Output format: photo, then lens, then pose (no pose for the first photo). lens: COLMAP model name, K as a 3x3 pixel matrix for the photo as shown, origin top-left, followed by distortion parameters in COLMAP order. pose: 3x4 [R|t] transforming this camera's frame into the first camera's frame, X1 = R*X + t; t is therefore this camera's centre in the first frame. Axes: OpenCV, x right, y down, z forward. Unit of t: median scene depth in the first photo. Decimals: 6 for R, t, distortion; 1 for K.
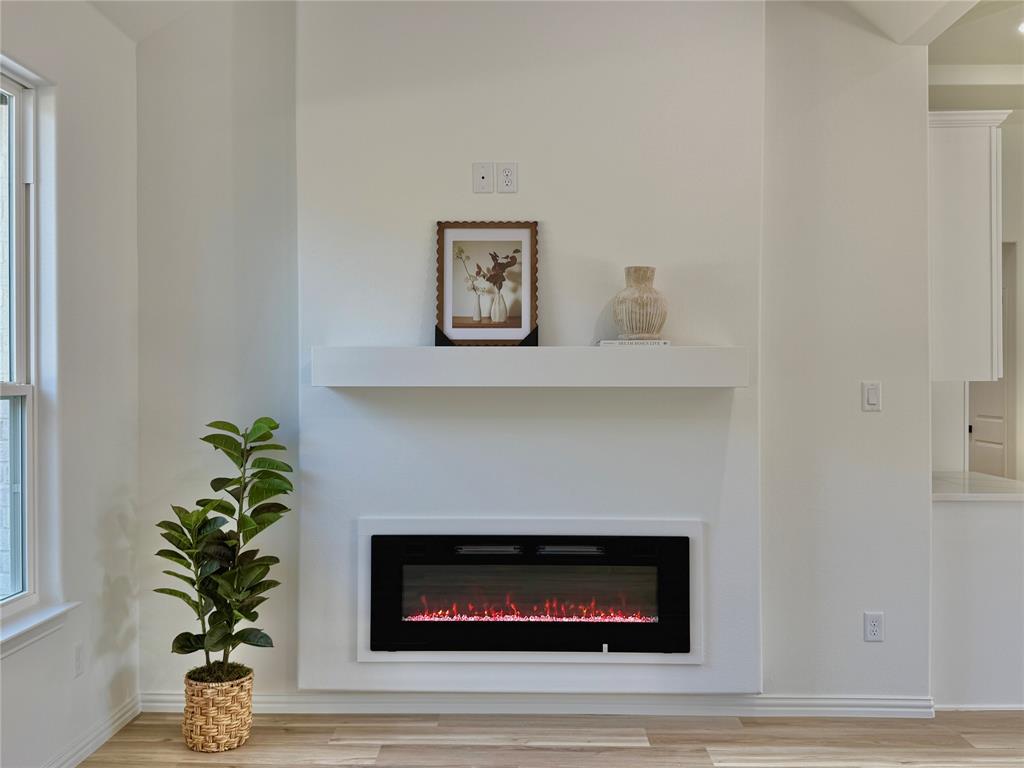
lens RADIAL K [[939.1, 0, 512.0], [0, 939.1, 384.0], [0, 0, 1]] dist [0.166611, -0.358163]
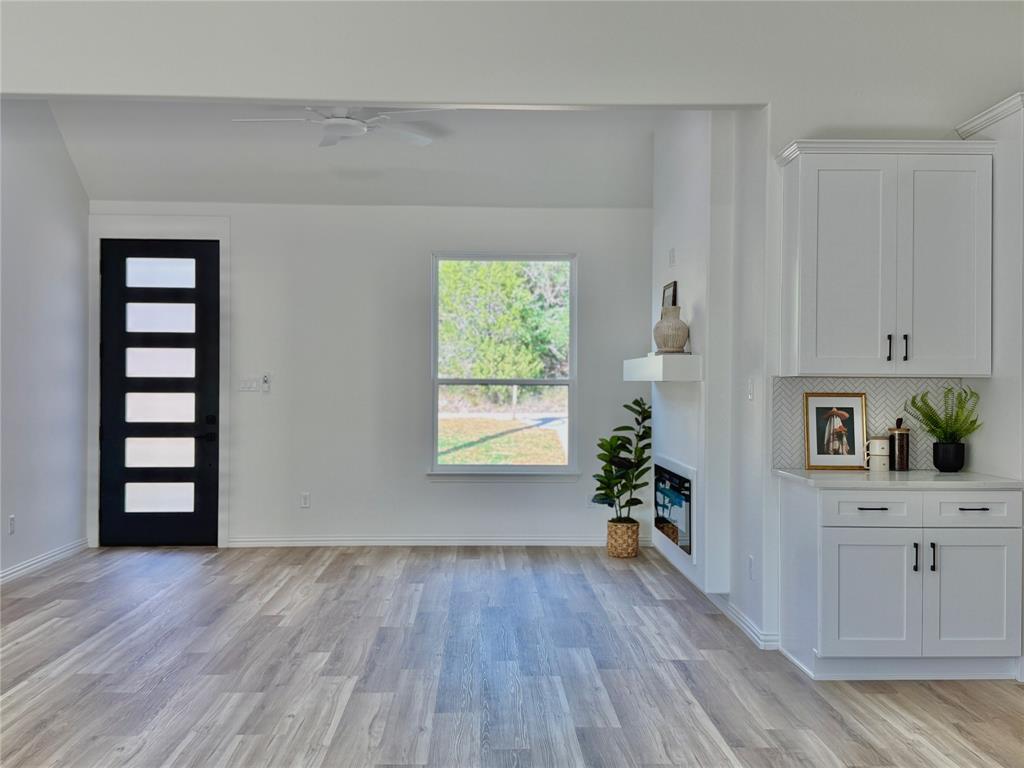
lens RADIAL K [[1048.2, 0, 505.1], [0, 1048.2, 382.0], [0, 0, 1]] dist [0.182160, -0.453087]
pose [[0.049797, 0.003076, -0.998755, 1.860664], [-0.003833, 0.999988, 0.002889, 0.001366], [0.998752, 0.003684, 0.049809, 0.617634]]
